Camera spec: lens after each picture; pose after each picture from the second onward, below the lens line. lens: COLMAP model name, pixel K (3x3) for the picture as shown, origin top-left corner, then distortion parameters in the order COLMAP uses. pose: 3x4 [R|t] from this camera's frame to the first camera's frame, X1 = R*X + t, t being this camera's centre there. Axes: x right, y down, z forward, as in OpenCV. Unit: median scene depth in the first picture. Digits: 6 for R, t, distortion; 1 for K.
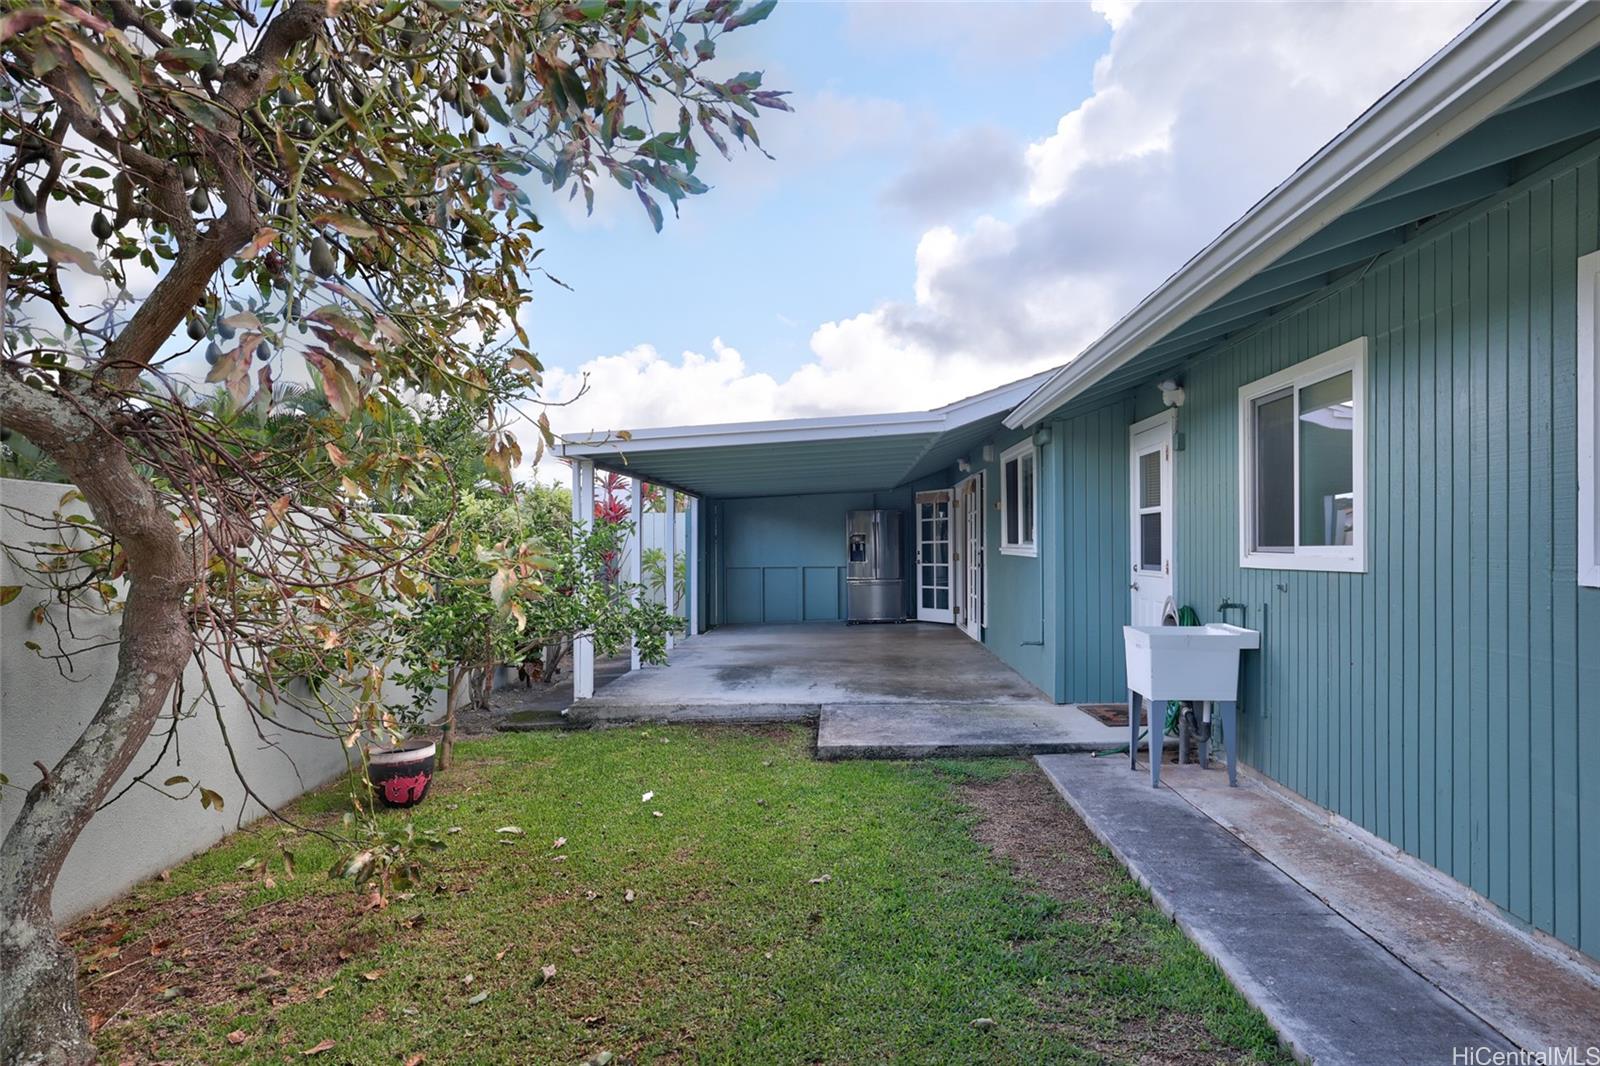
lens RADIAL K [[983.7, 0, 800.0], [0, 983.7, 542.2], [0, 0, 1]] dist [-0.002347, 0.001045]
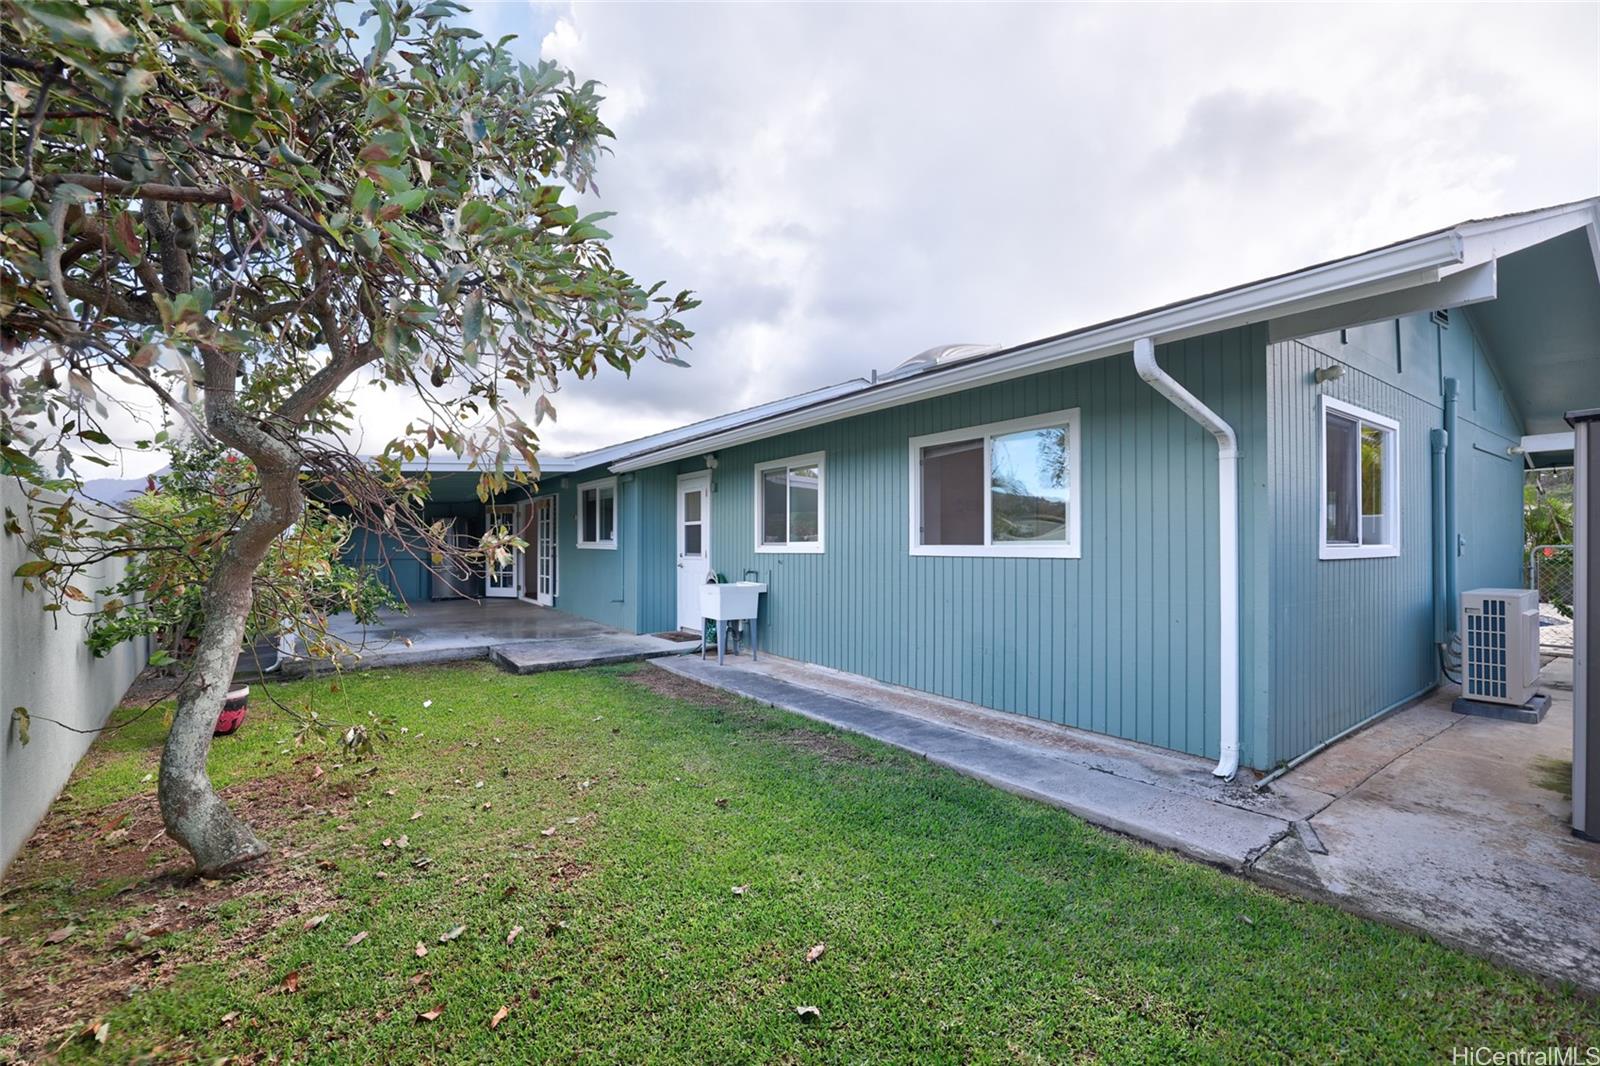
lens RADIAL K [[711.3, 0, 798.7], [0, 711.3, 535.9], [0, 0, 1]] dist [-0.035176, 0.000037]
pose [[0.800005, 0.011924, 0.599875, -0.310471], [-0.005487, 0.999906, -0.012558, 0.007743], [-0.599969, 0.006755, 0.799995, -0.193064]]
